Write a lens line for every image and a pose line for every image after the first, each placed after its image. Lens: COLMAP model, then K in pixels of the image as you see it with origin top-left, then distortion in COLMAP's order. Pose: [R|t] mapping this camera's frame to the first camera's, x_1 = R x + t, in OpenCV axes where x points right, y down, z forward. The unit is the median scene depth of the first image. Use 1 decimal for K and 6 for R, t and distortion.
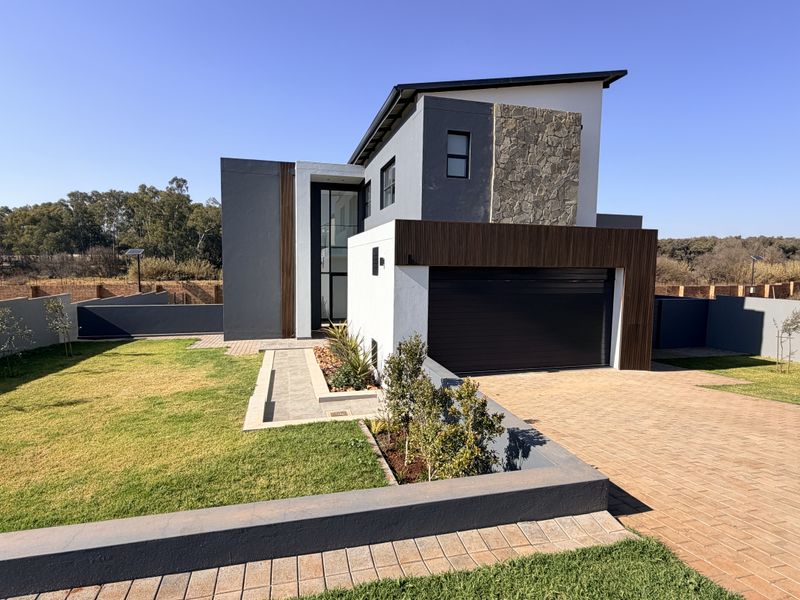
lens RADIAL K [[427.8, 0, 400.0], [0, 427.8, 300.0], [0, 0, 1]] dist [-0.001552, 0.000096]
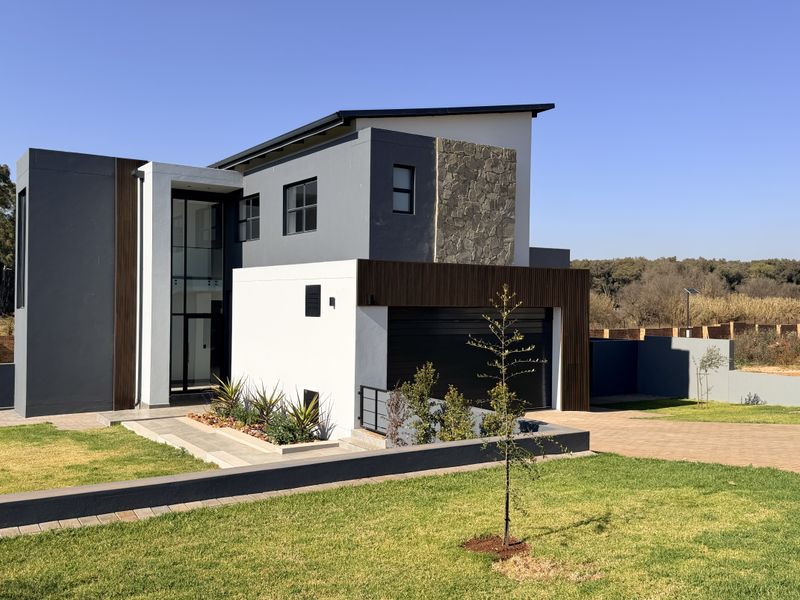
lens RADIAL K [[750.6, 0, 400.0], [0, 750.6, 300.0], [0, 0, 1]] dist [0.166385, -0.374686]
pose [[0.948955, 0.000115, 0.315412, -0.373064], [0.024922, 0.996846, -0.075344, 0.030249], [-0.314426, 0.079359, 0.945959, -0.527180]]
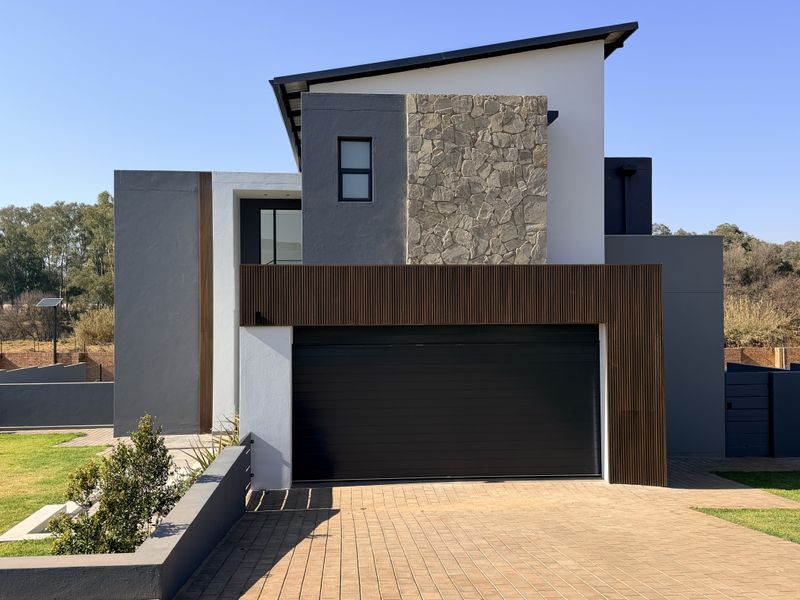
lens RADIAL K [[750.6, 0, 400.0], [0, 750.6, 300.0], [0, 0, 1]] dist [0.166385, -0.374686]
pose [[0.984377, -0.020303, -0.174899, 0.397131], [0.003044, 0.995144, -0.098387, 0.002148], [0.176047, 0.096317, 0.979658, -0.187440]]
